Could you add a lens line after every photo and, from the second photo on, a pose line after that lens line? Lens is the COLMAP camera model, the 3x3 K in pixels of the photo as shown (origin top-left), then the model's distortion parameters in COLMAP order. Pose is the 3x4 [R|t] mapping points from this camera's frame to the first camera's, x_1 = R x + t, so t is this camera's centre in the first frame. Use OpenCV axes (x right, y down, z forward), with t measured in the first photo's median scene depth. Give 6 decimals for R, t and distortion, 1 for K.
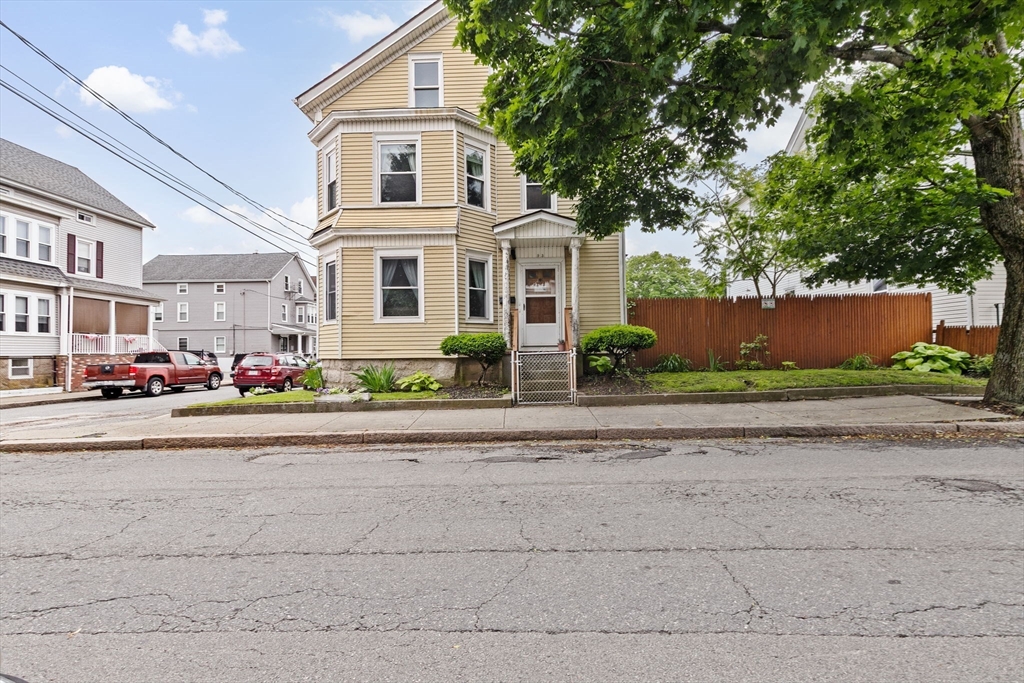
lens RADIAL K [[461.6, 0, 509.3], [0, 461.6, 341.0], [0, 0, 1]] dist [0.010504, -0.000250]
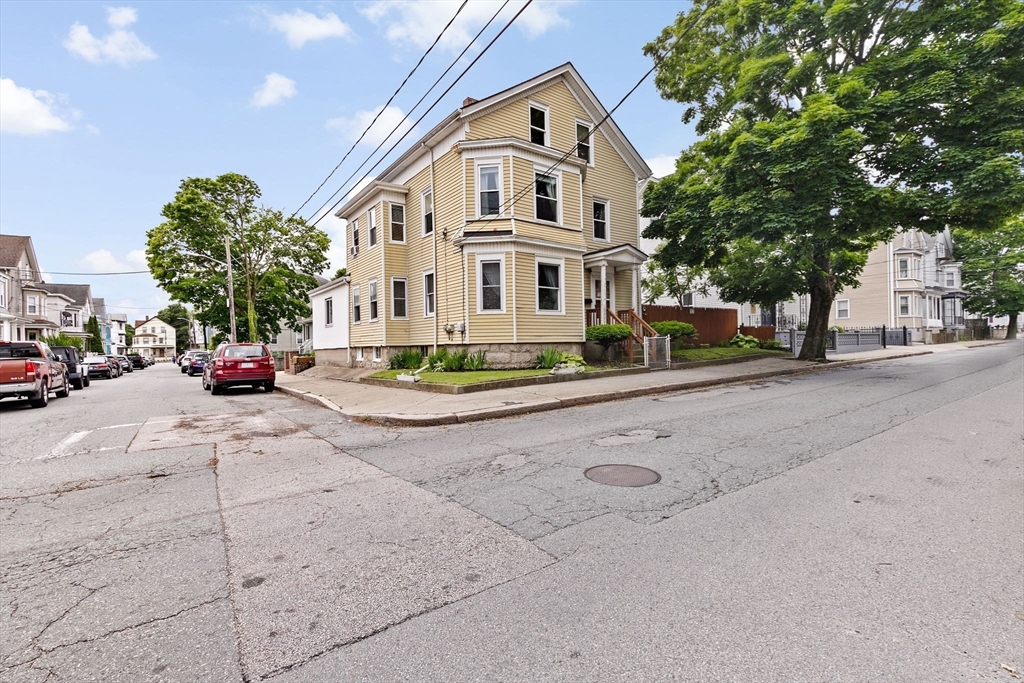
lens RADIAL K [[461.6, 0, 509.3], [0, 461.6, 341.0], [0, 0, 1]] dist [0.010504, -0.000250]
pose [[0.782423, 0.000265, 0.622748, -1.127006], [-0.005184, 0.999968, 0.006088, 0.026232], [-0.622726, -0.007992, 0.782399, 0.061150]]
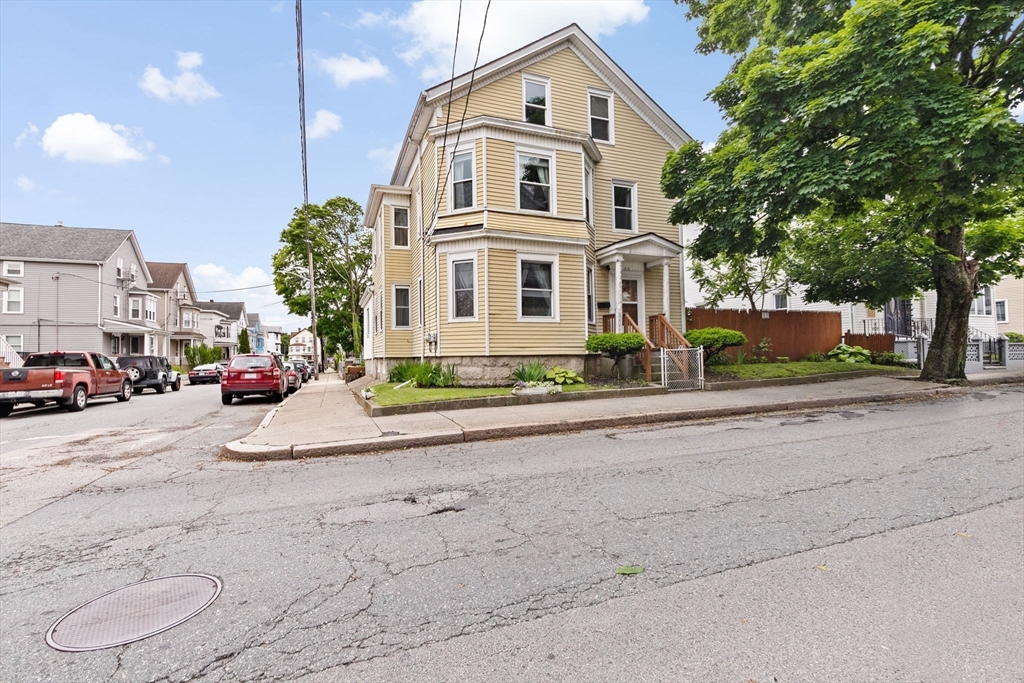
lens RADIAL K [[461.6, 0, 509.3], [0, 461.6, 341.0], [0, 0, 1]] dist [0.010504, -0.000250]
pose [[0.917218, 0.010210, 0.398254, -0.727654], [-0.005968, 0.999912, -0.011890, 0.018011], [-0.398340, 0.008529, 0.917198, 0.036352]]
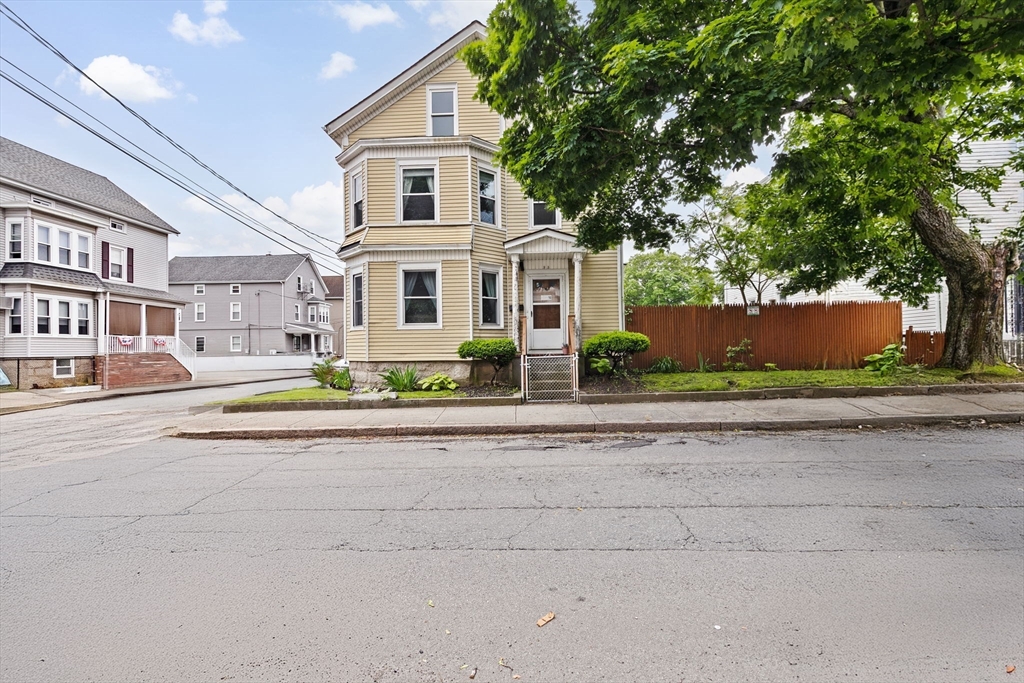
lens RADIAL K [[461.6, 0, 509.3], [0, 461.6, 341.0], [0, 0, 1]] dist [0.010504, -0.000250]
pose [[0.999953, -0.001330, -0.009573, -0.011387], [0.001403, 0.999970, 0.007682, -0.018545], [0.009563, -0.007695, 0.999925, -0.113686]]
